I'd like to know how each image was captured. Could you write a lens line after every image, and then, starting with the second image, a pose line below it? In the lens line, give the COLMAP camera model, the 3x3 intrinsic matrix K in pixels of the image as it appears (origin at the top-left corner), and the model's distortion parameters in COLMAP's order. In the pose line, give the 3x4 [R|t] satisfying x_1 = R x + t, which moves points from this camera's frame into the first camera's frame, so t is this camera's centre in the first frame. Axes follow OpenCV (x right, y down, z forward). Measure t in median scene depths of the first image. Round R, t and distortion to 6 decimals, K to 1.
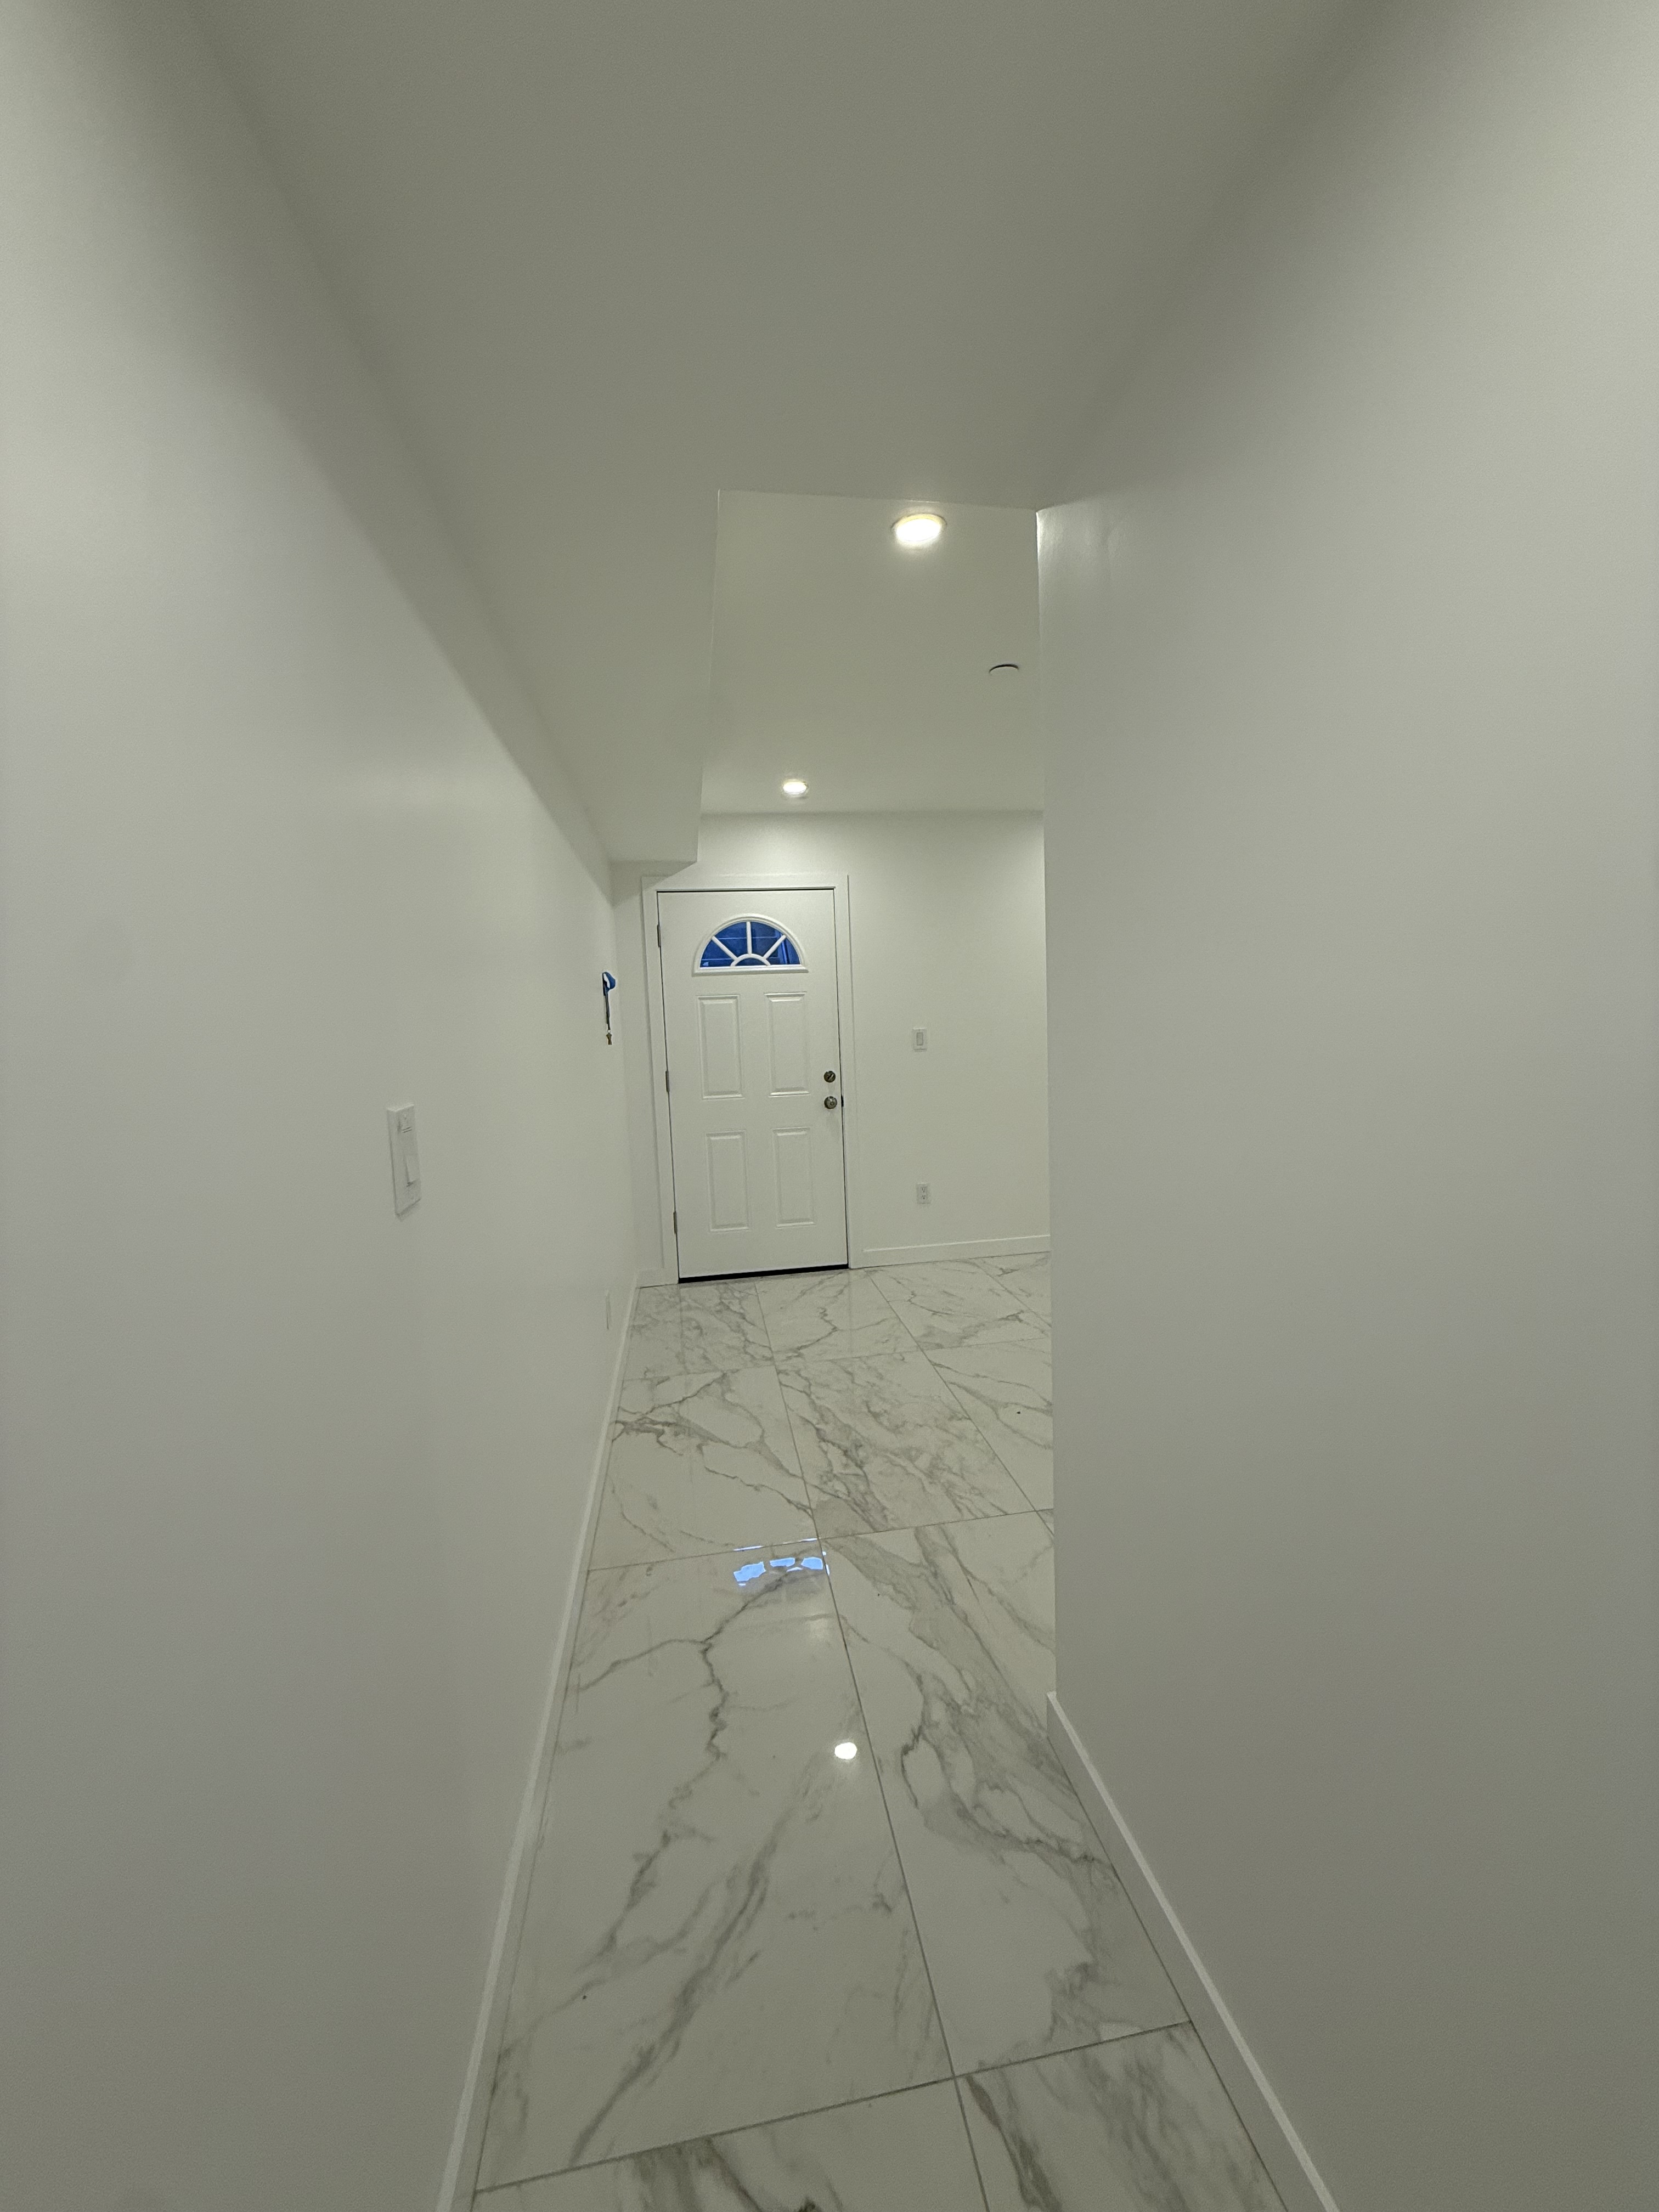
lens RADIAL K [[878.0, 0, 831.5], [0, 878.0, 1107.0], [0, 0, 1]] dist [-0.001010, 0.000348]
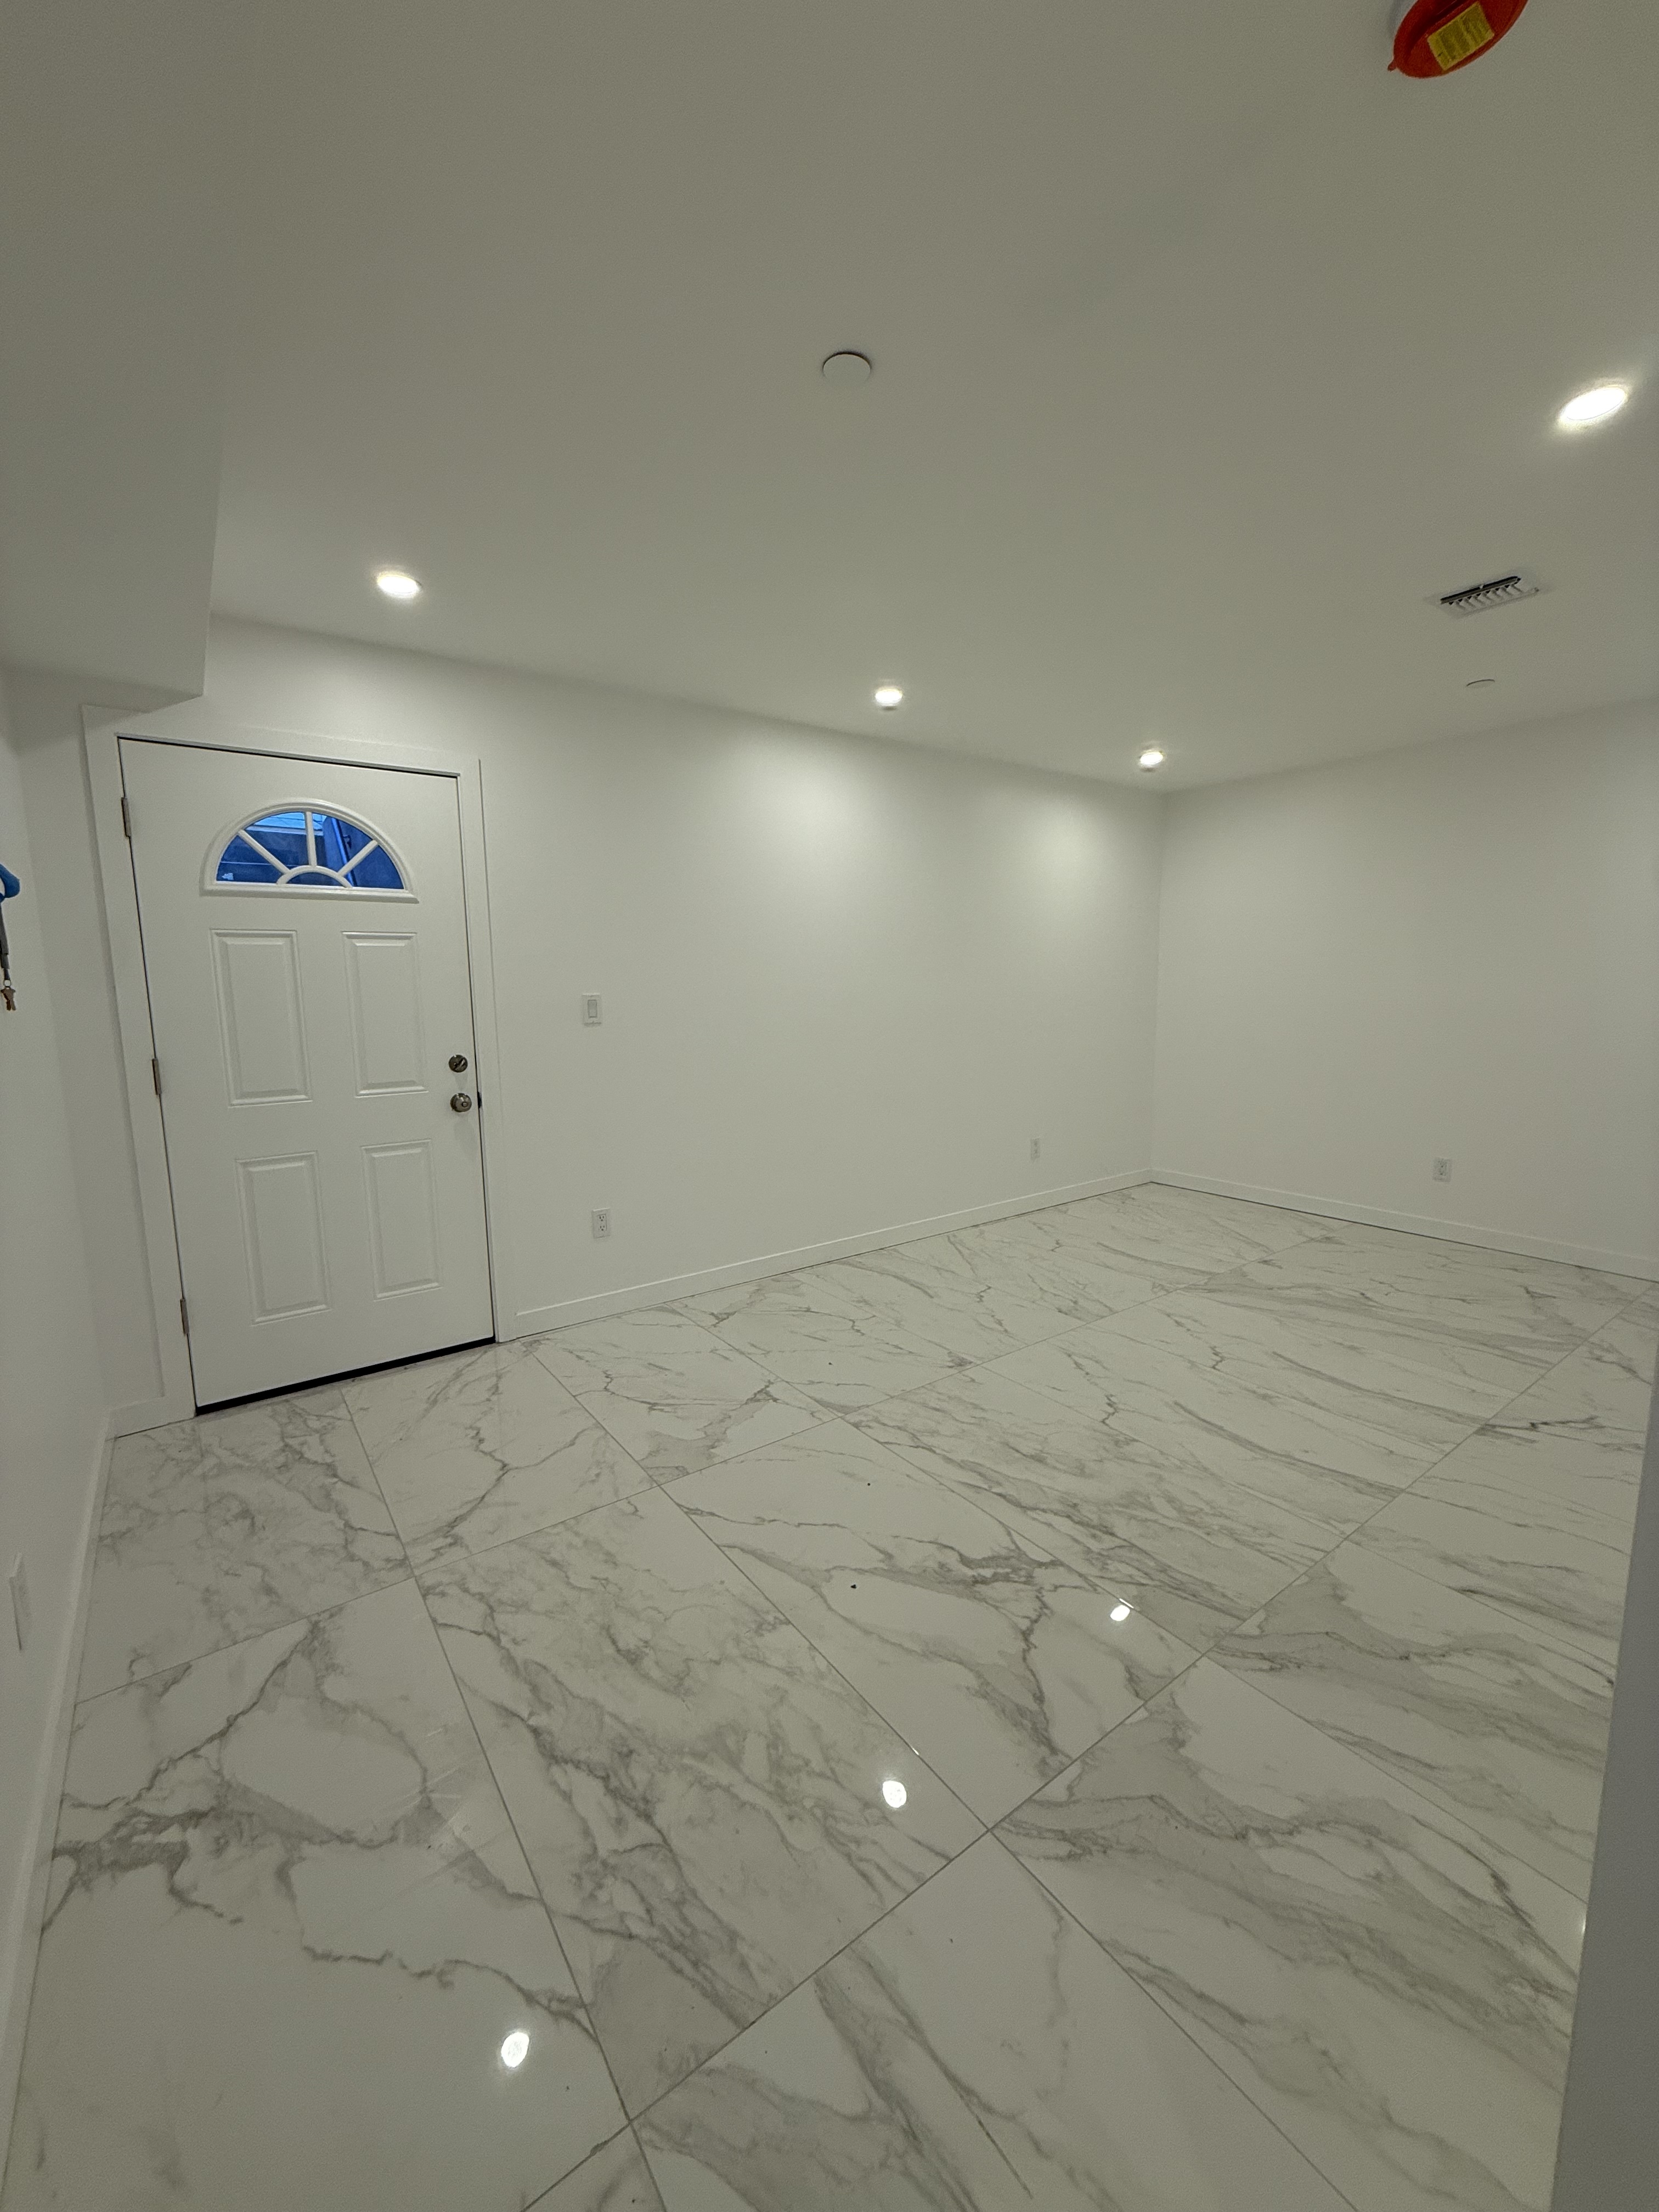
lens RADIAL K [[878.0, 0, 826.7], [0, 878.0, 1101.5], [0, 0, 1]] dist [-0.001010, 0.000348]
pose [[0.891432, -0.034397, 0.451848, -0.063939], [0.023657, 0.999288, 0.029400, -0.022006], [-0.452537, -0.015518, 0.891611, 0.329566]]
